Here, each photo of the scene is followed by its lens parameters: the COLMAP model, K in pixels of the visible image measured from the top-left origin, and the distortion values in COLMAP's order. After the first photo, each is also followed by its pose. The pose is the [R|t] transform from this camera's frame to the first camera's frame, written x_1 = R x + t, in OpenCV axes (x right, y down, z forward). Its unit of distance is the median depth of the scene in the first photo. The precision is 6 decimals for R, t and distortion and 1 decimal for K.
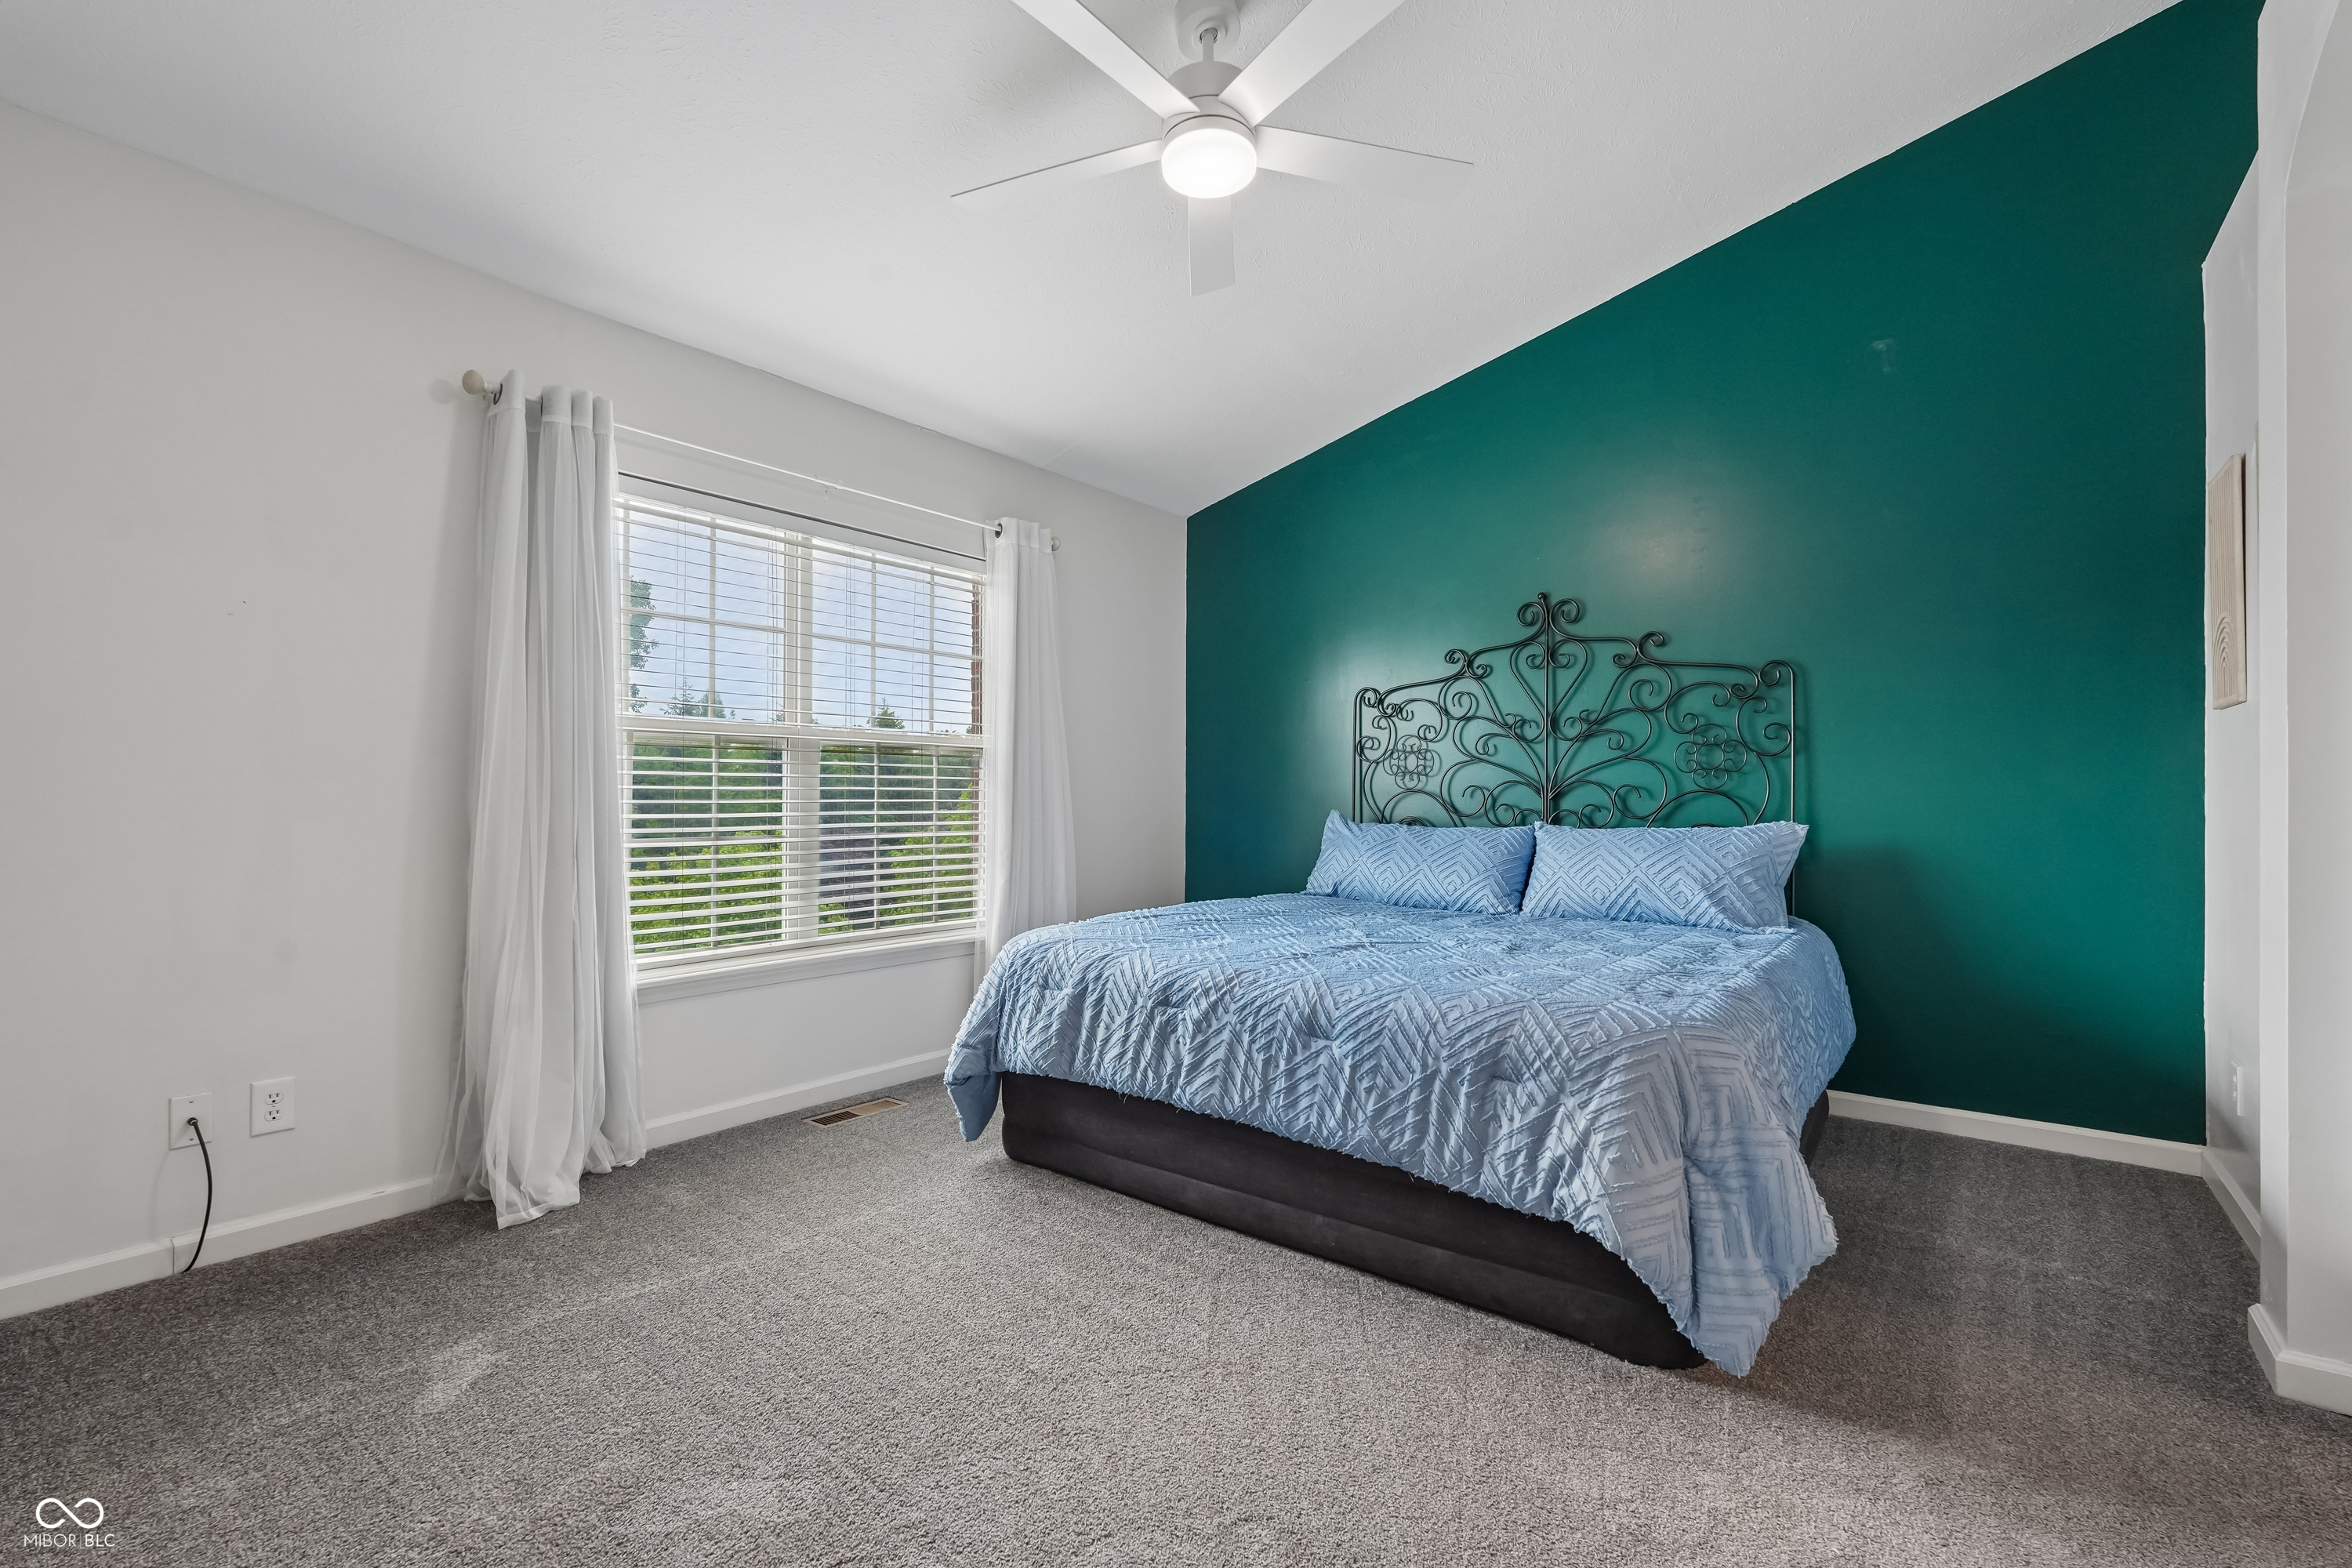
lens RADIAL K [[1035.3, 0, 1176.0], [0, 1035.3, 784.0], [0, 0, 1]] dist [-0.006892, 0.000555]
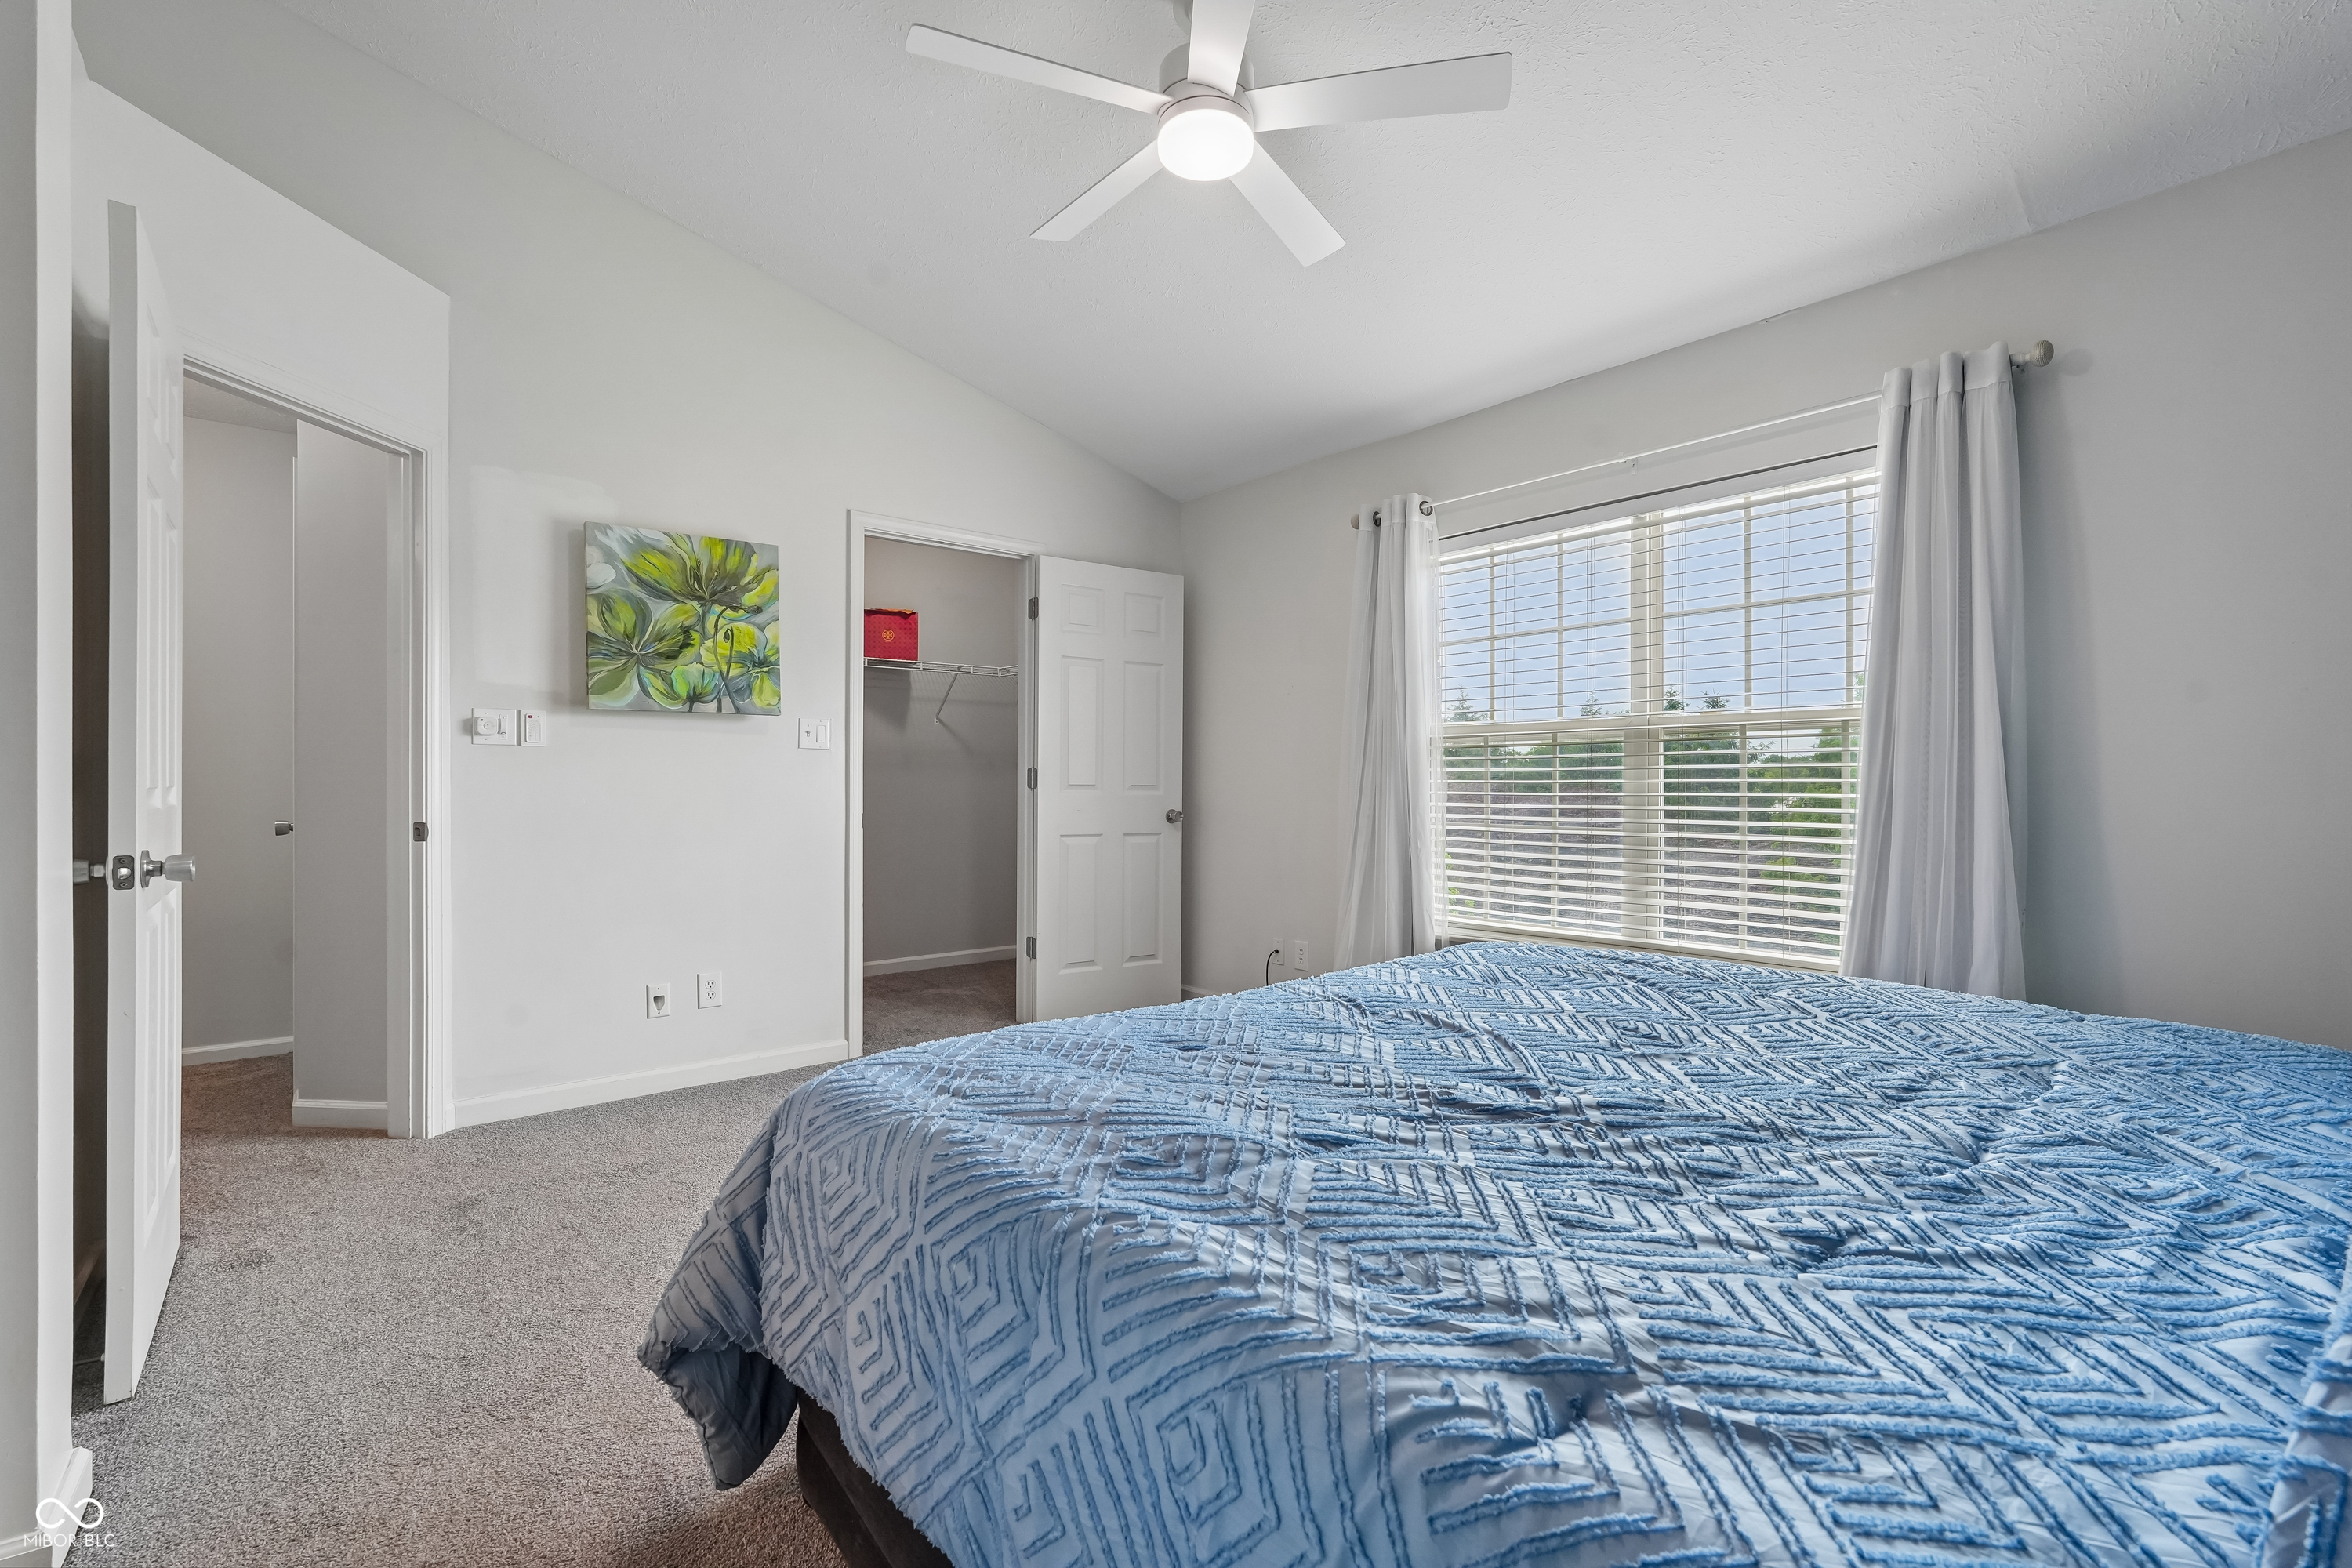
lens RADIAL K [[1035.3, 0, 1176.0], [0, 1035.3, 784.0], [0, 0, 1]] dist [-0.006892, 0.000555]
pose [[-0.203876, -0.004891, -0.978984, 0.651703], [0.010286, 0.999922, -0.007138, 0.009165], [0.978943, -0.011525, -0.203810, 0.763279]]
